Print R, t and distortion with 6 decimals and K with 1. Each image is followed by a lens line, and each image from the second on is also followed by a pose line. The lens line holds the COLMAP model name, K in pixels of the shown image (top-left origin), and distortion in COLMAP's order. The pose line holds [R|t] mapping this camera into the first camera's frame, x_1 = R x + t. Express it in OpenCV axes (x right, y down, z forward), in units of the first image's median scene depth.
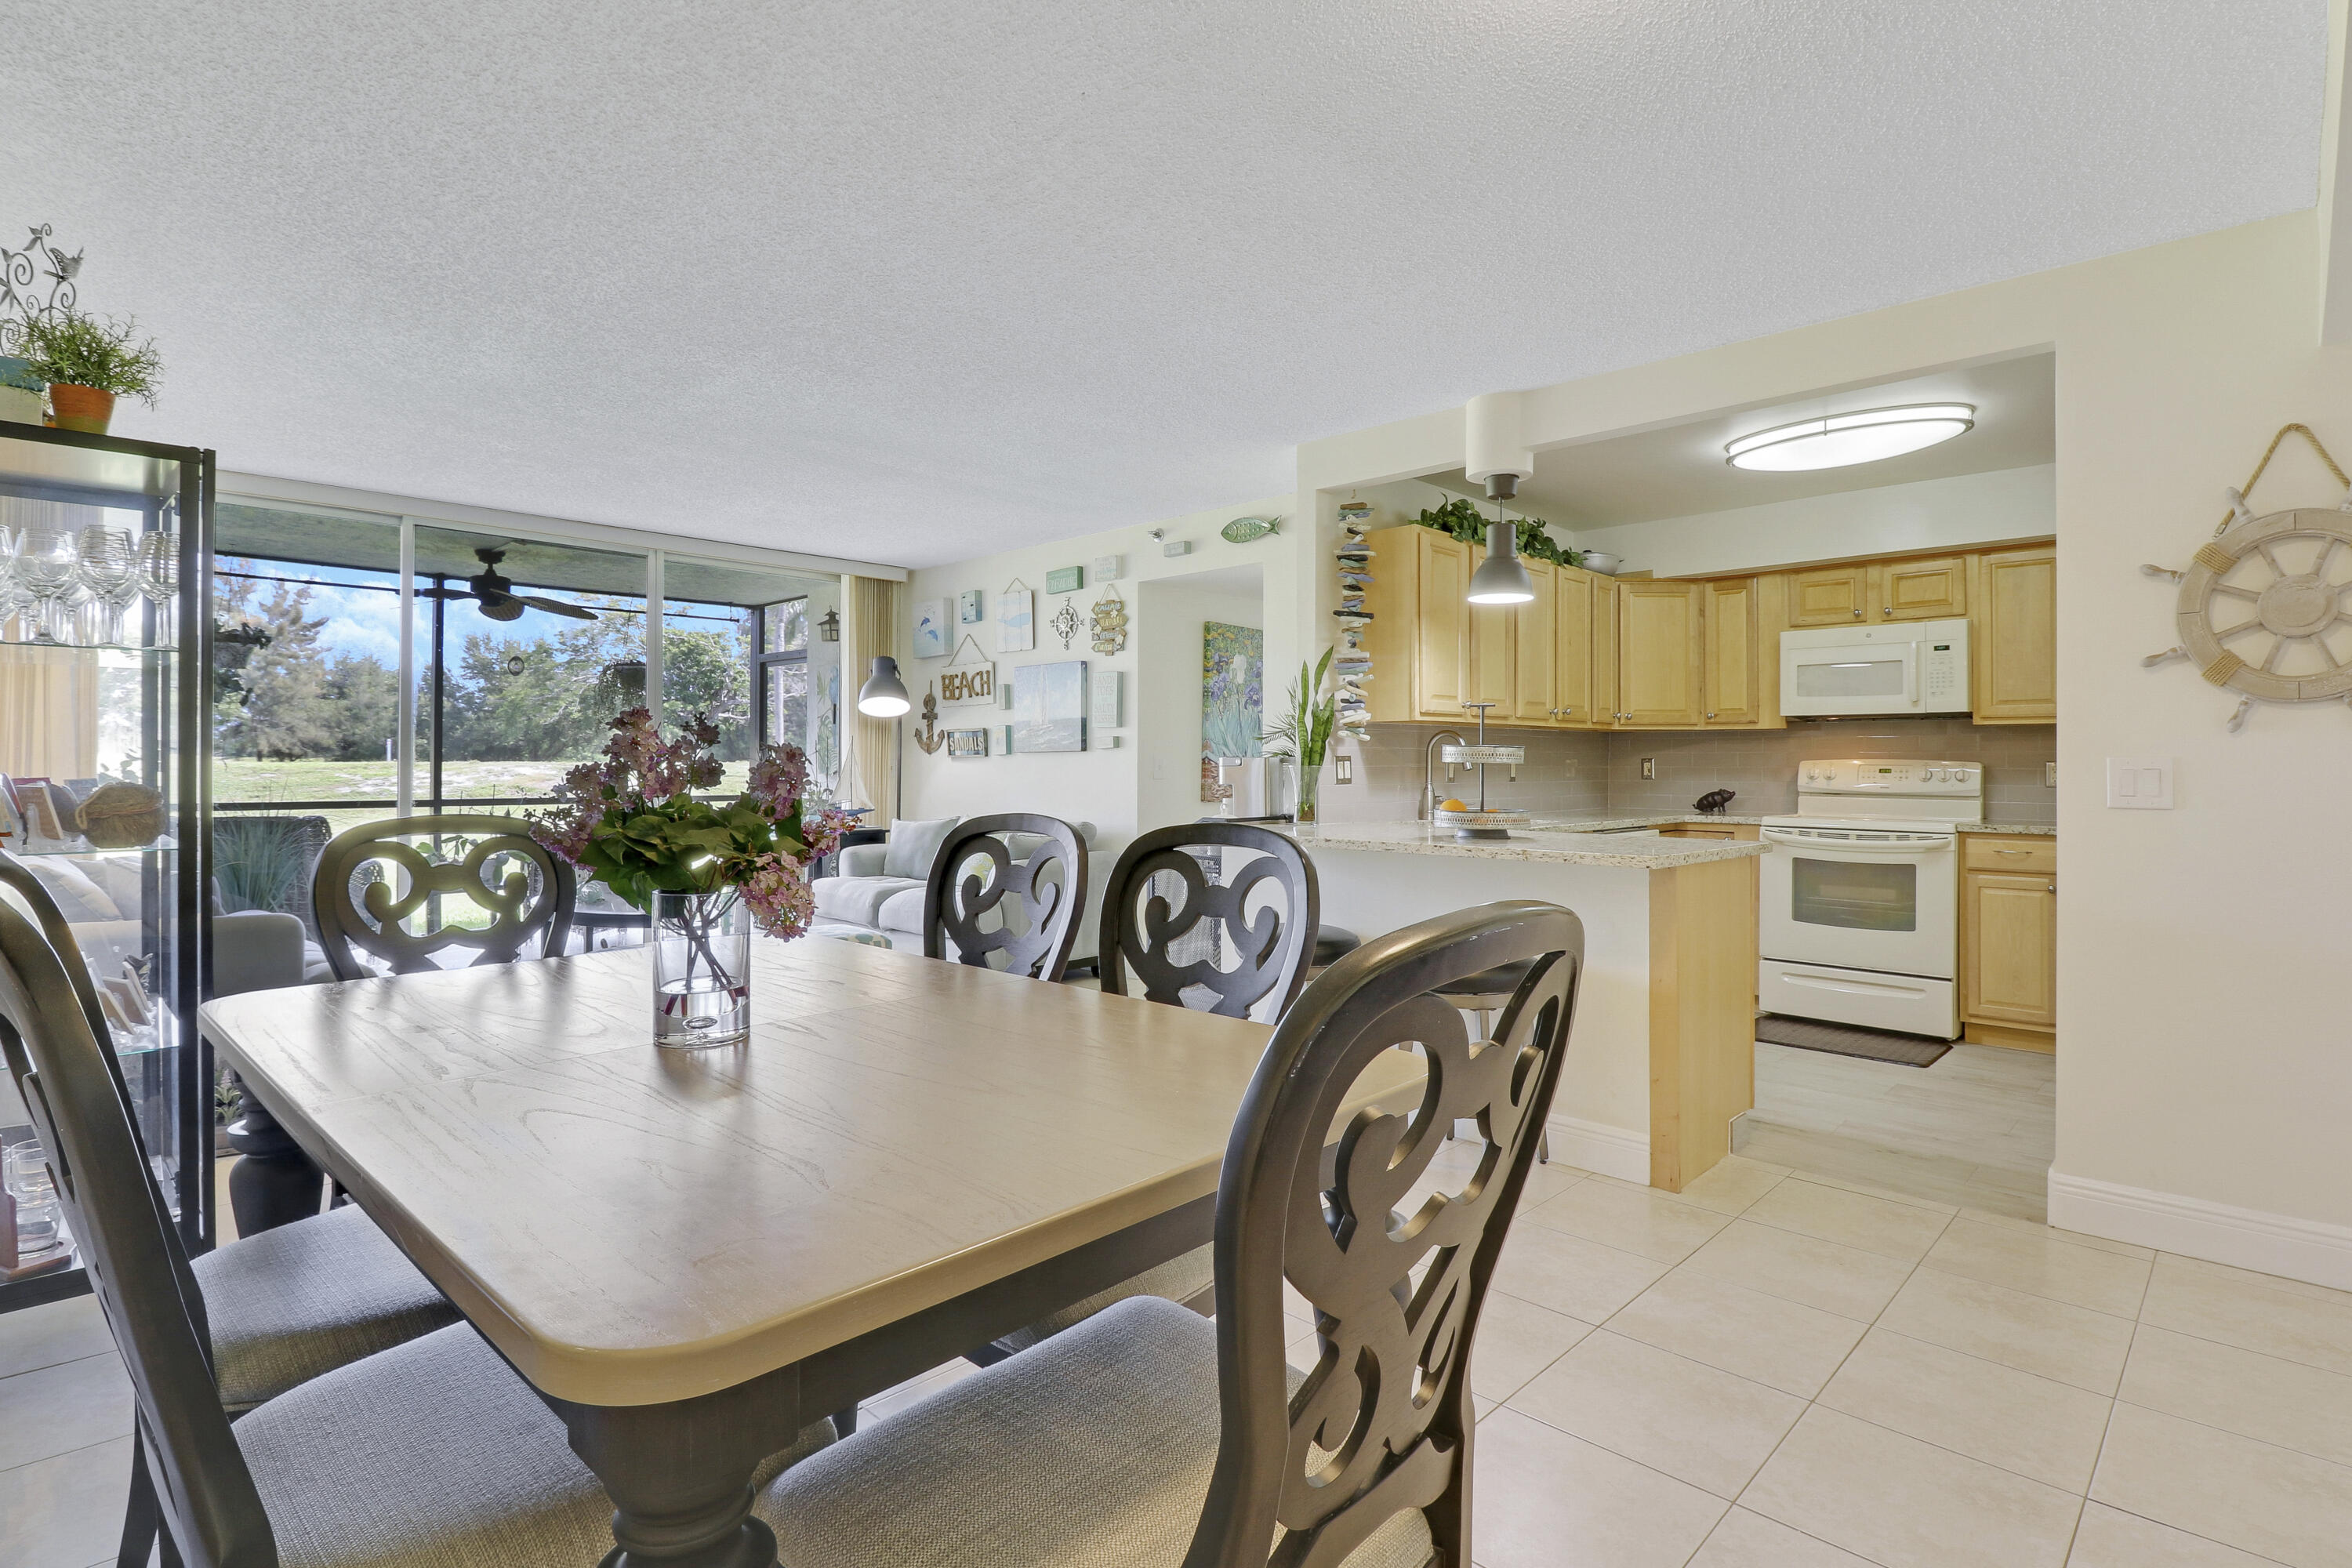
lens RADIAL K [[1158.7, 0, 1188.4], [0, 1158.7, 755.2], [0, 0, 1]] dist [-0.006891, -0.001128]
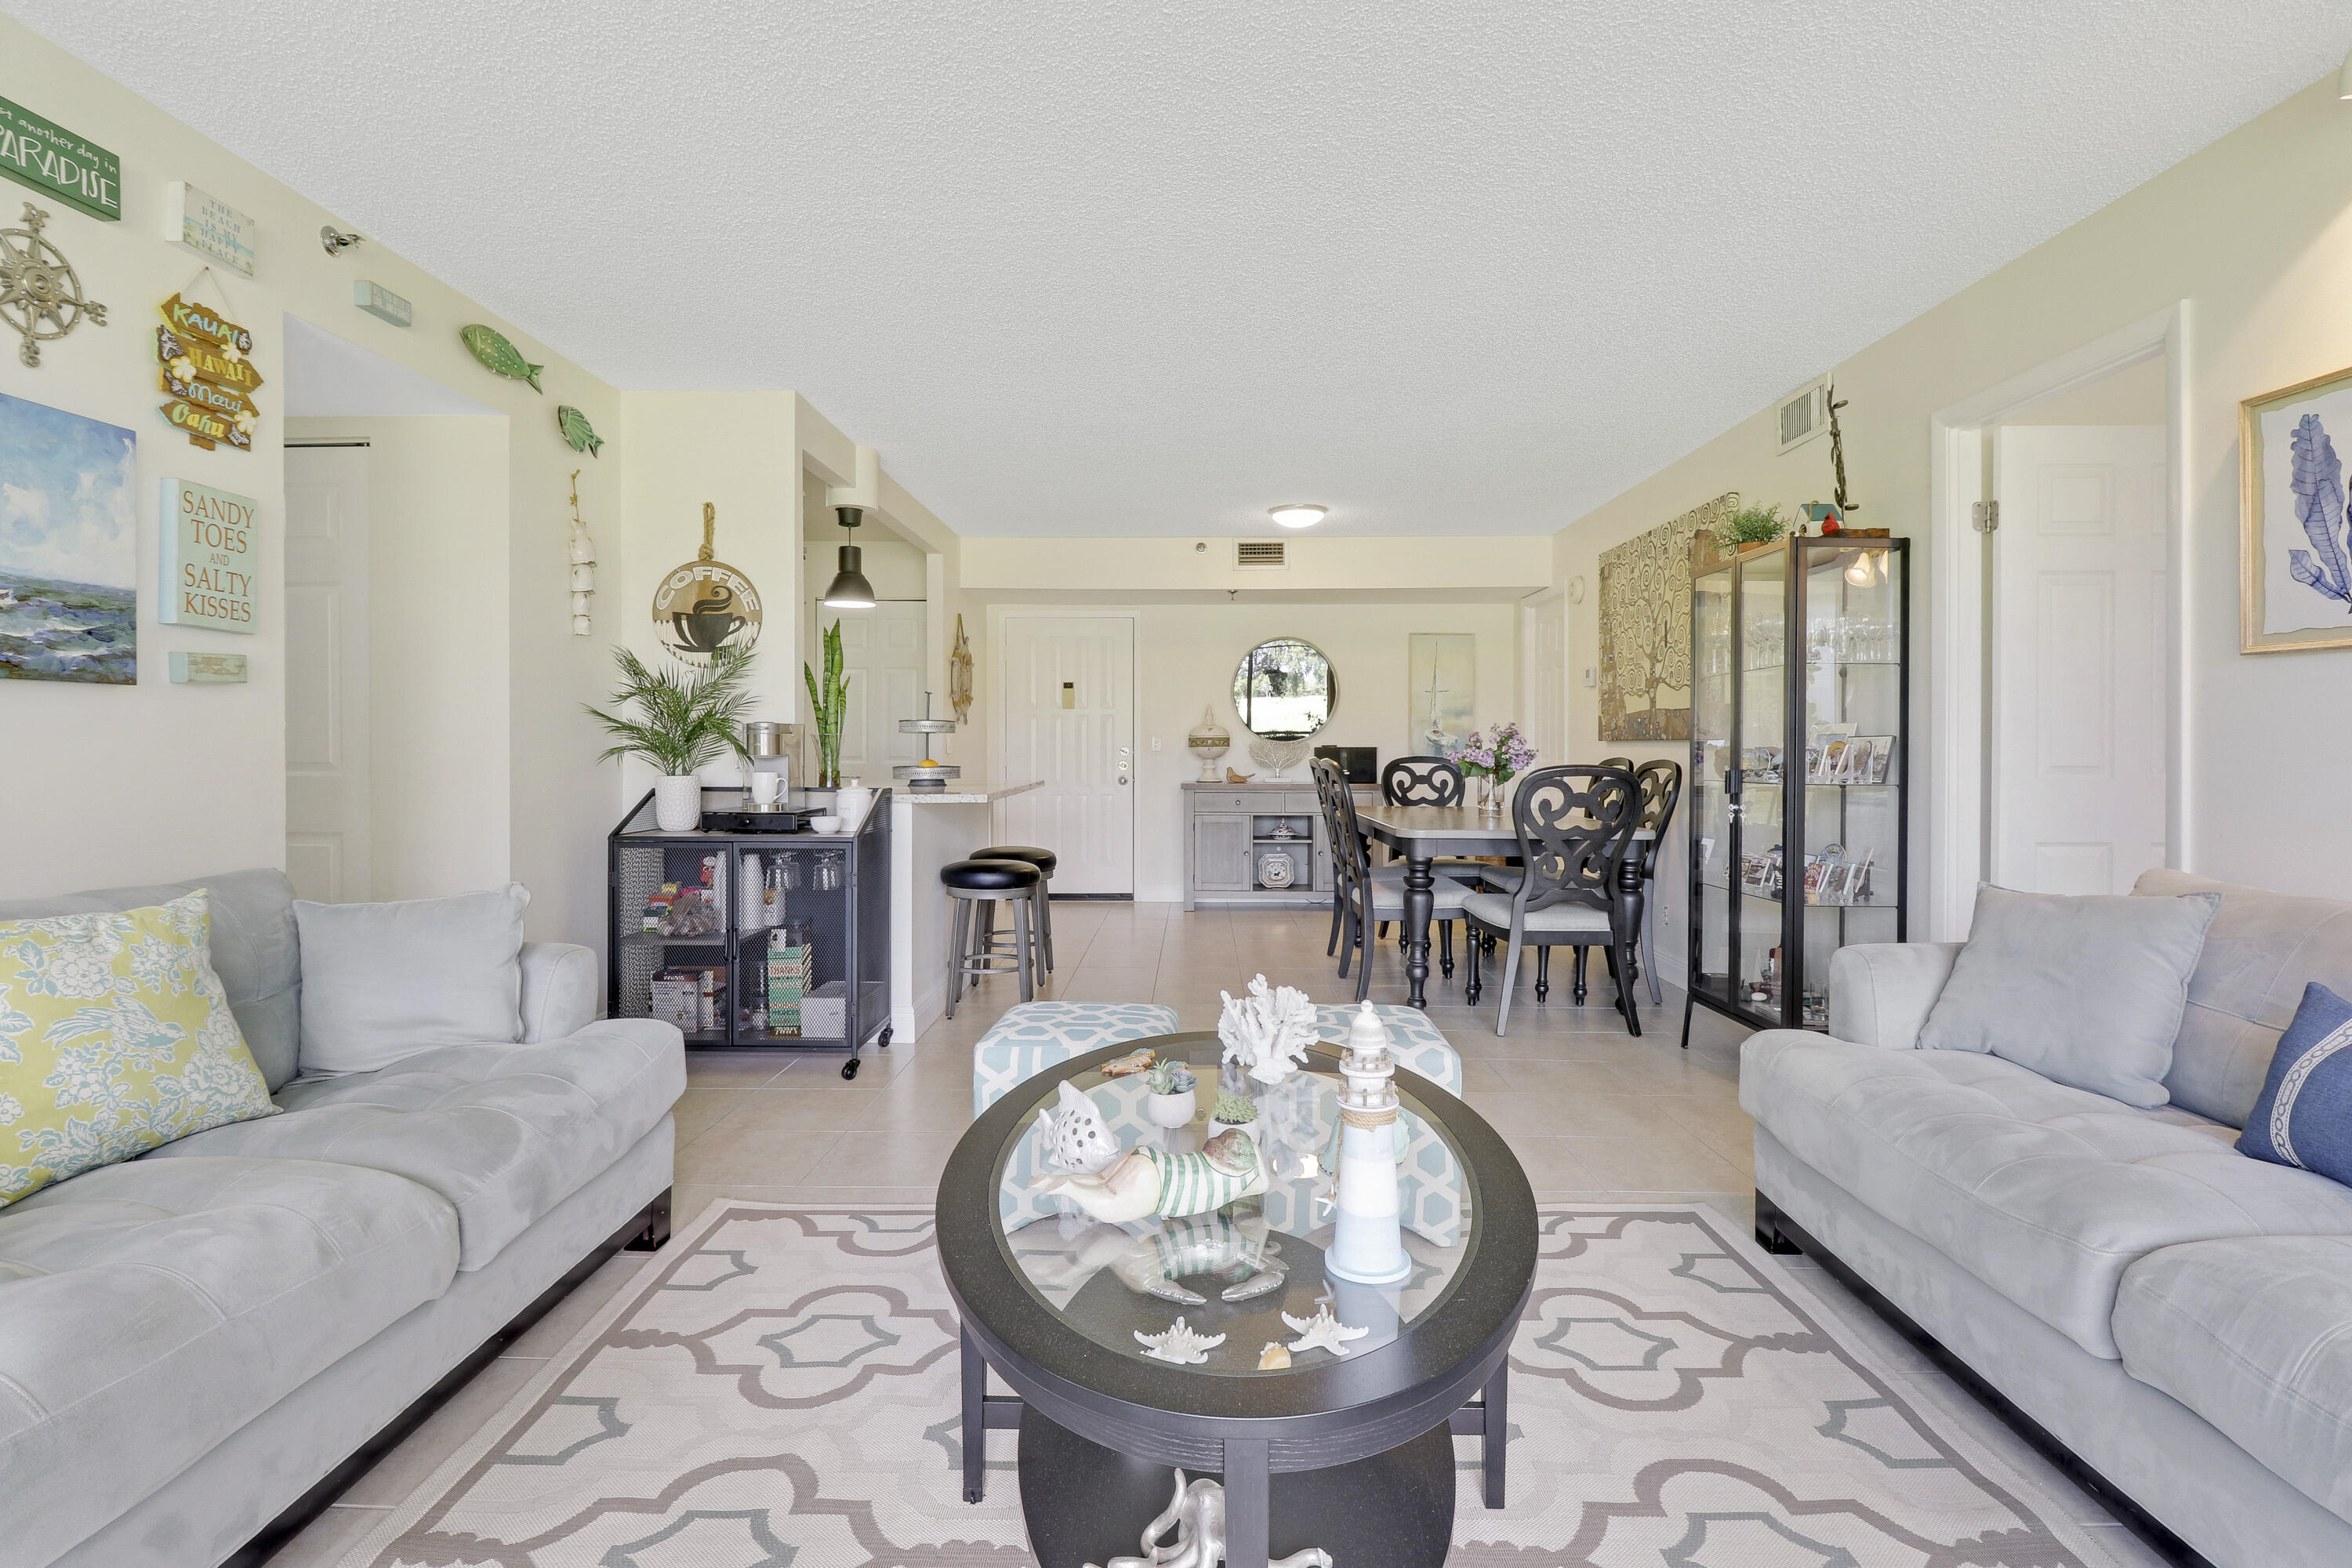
lens RADIAL K [[1131.5, 0, 1181.8], [0, 1131.5, 749.1], [0, 0, 1]] dist [-0.001475, -0.013140]
pose [[-0.681785, -0.007978, 0.731509, -0.616814], [-0.011096, 0.999938, 0.000564, 0.013877], [-0.731469, -0.007732, -0.681831, 1.087667]]
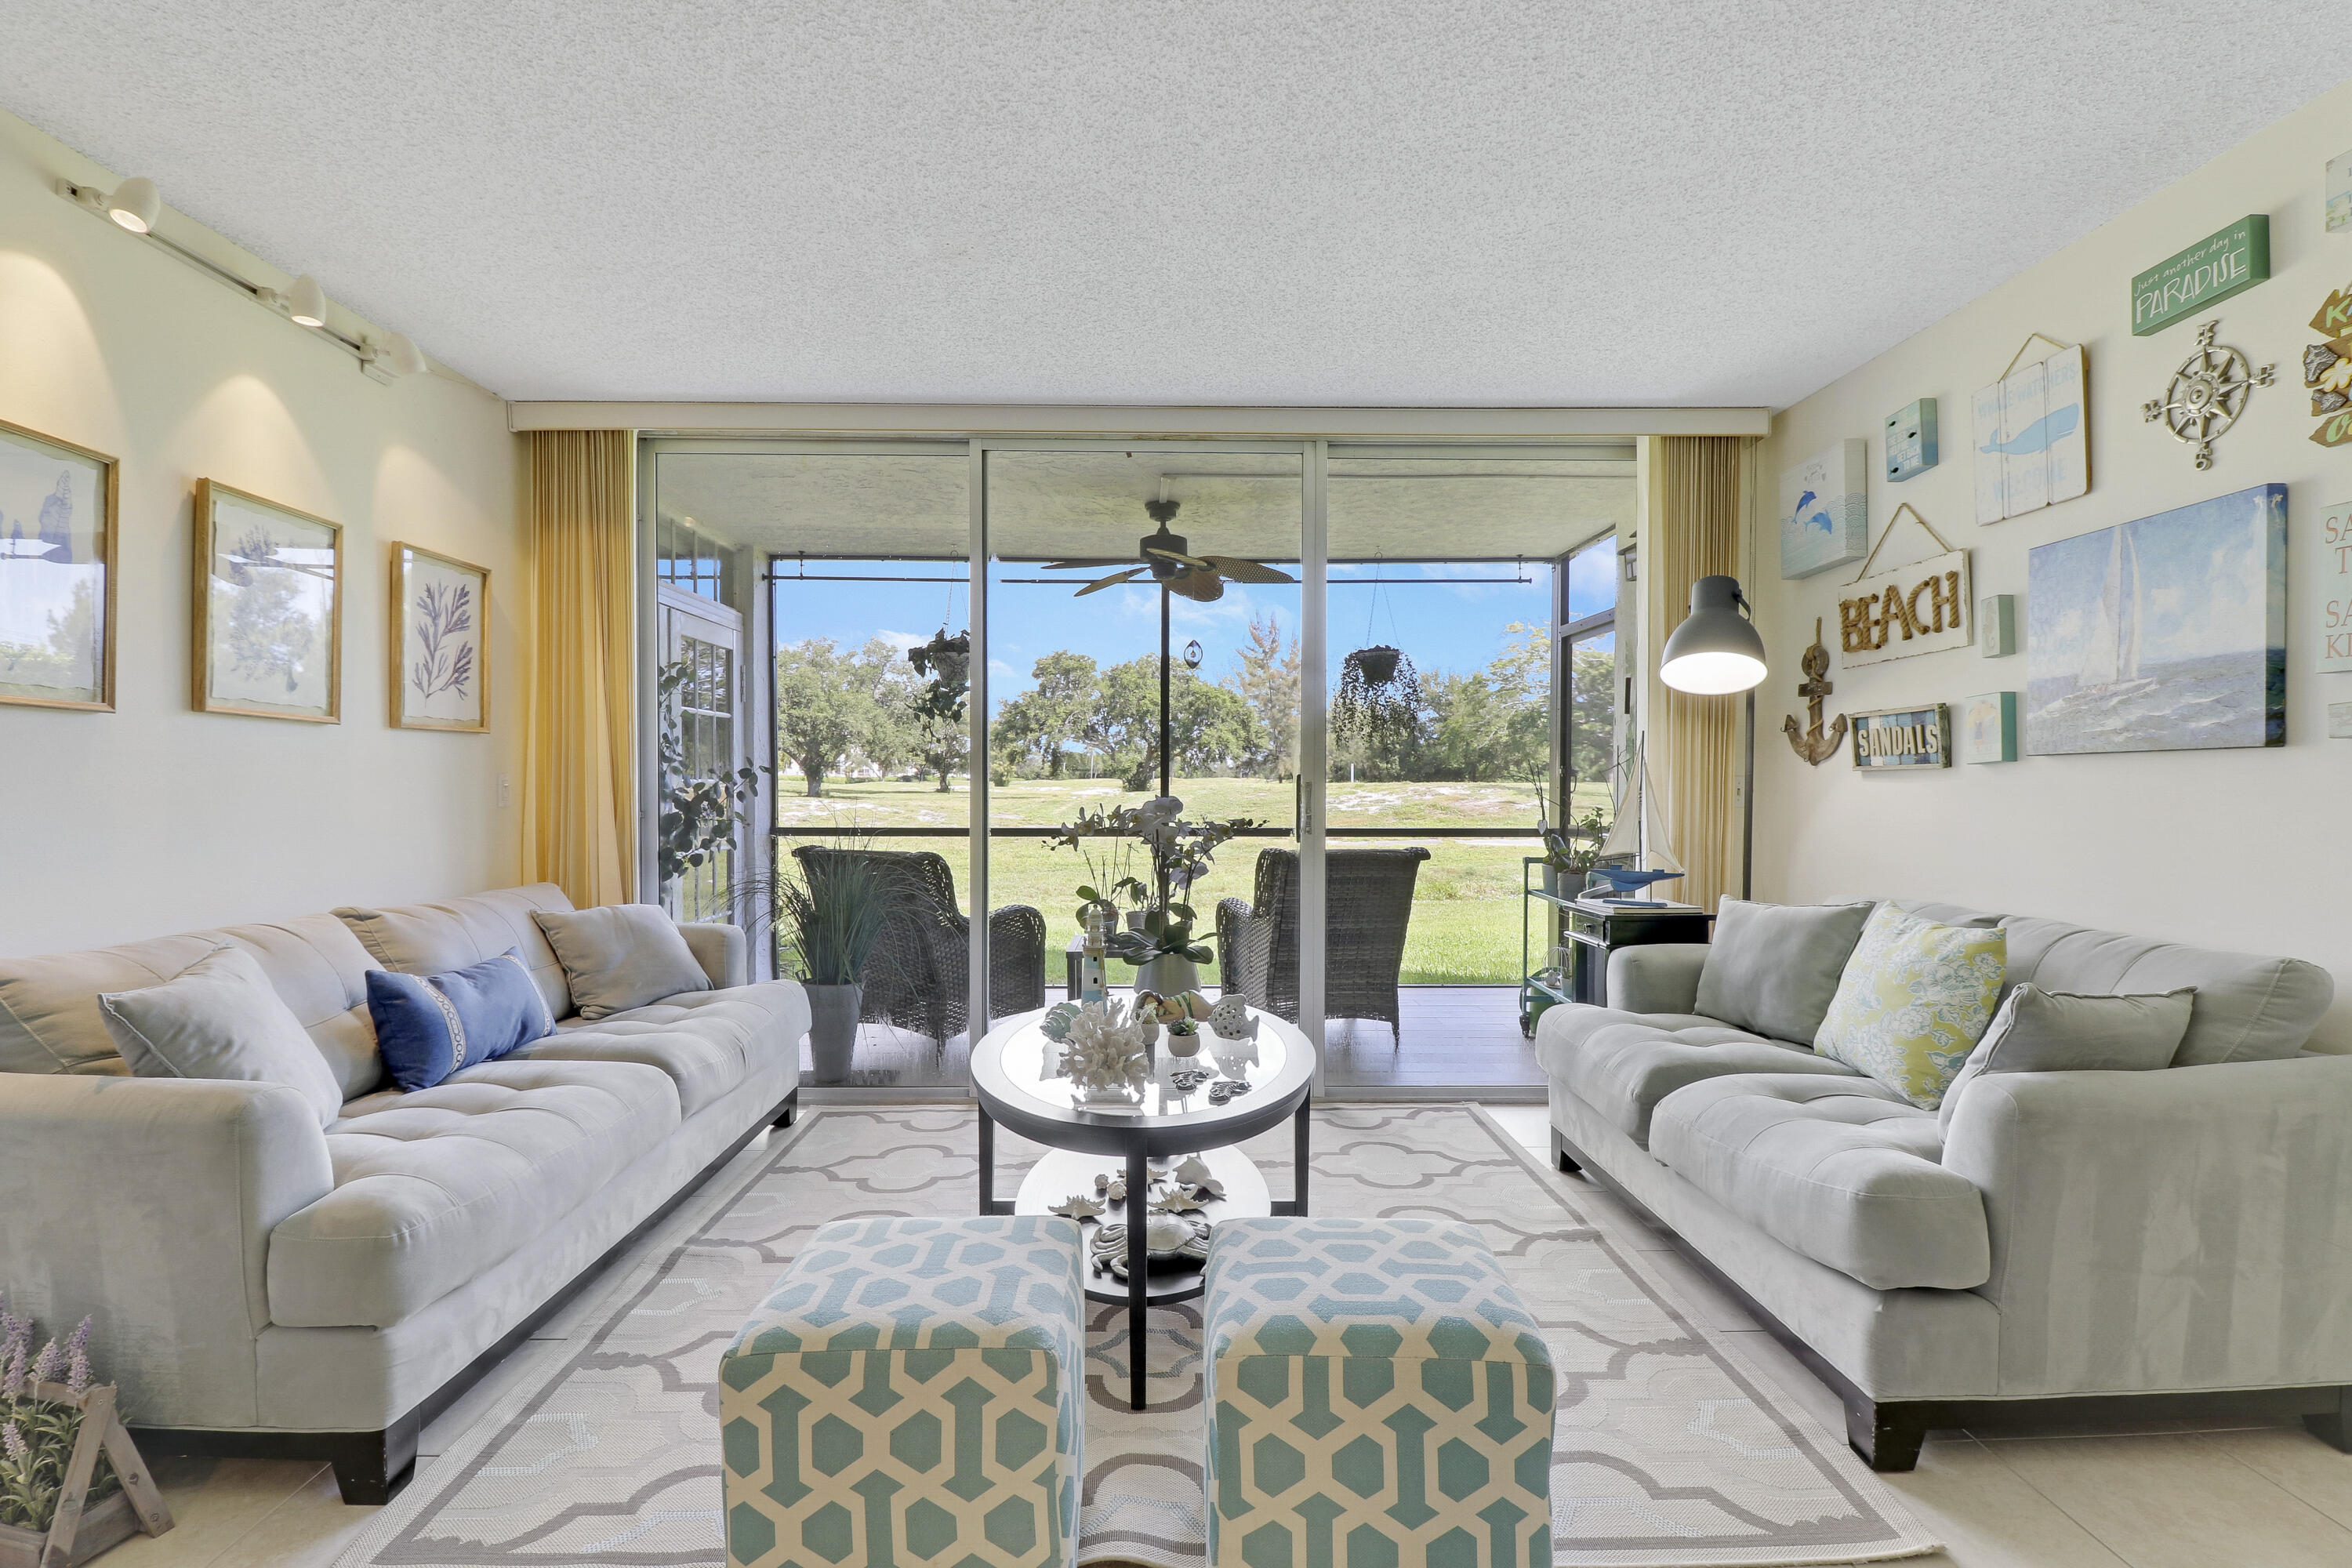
lens RADIAL K [[1105.7, 0, 1171.6], [0, 1105.7, 807.6], [0, 0, 1]] dist [-0.002129, -0.013073]
pose [[0.701629, 0.012122, -0.712439, -0.098198], [0.008746, 0.999633, 0.025622, 0.003900], [0.712489, -0.024208, 0.701266, 0.587229]]
